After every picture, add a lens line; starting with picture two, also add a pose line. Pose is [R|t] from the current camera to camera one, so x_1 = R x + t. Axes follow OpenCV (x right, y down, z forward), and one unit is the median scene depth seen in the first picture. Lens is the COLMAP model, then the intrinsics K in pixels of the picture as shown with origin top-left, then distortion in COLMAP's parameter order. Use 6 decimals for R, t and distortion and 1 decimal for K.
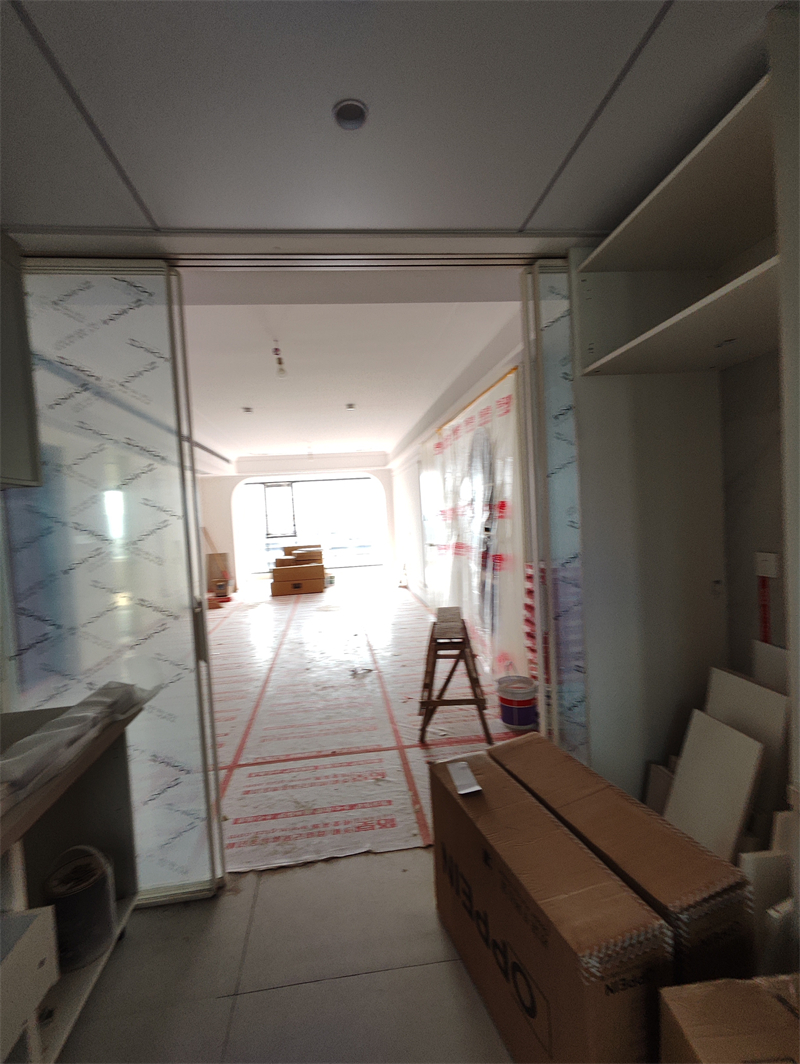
lens RADIAL K [[486.4, 0, 367.6], [0, 486.4, 538.6], [0, 0, 1]] dist [0.009459, -0.000017]
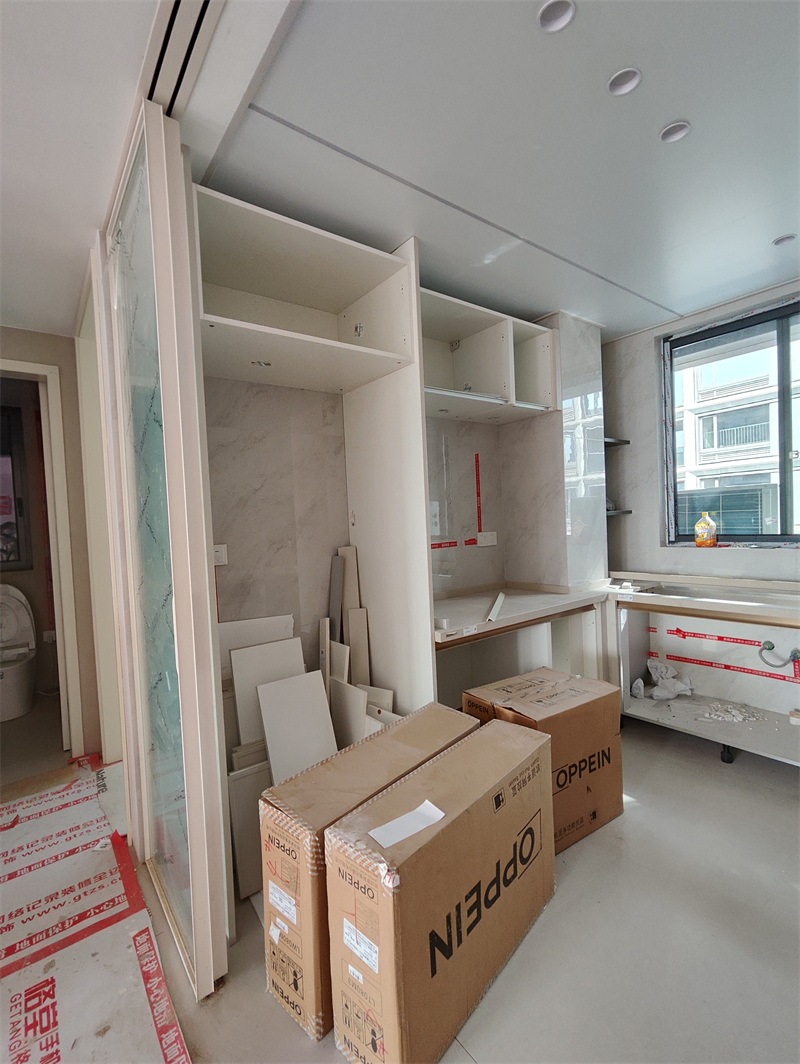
lens RADIAL K [[489.0, 0, 385.3], [0, 489.0, 536.9], [0, 0, 1]] dist [0.001228, 0.000632]
pose [[-0.531092, 0.054950, 0.845531, -0.322005], [0.120773, 0.992615, 0.011350, 0.036691], [-0.838663, 0.108145, -0.533806, 1.017125]]
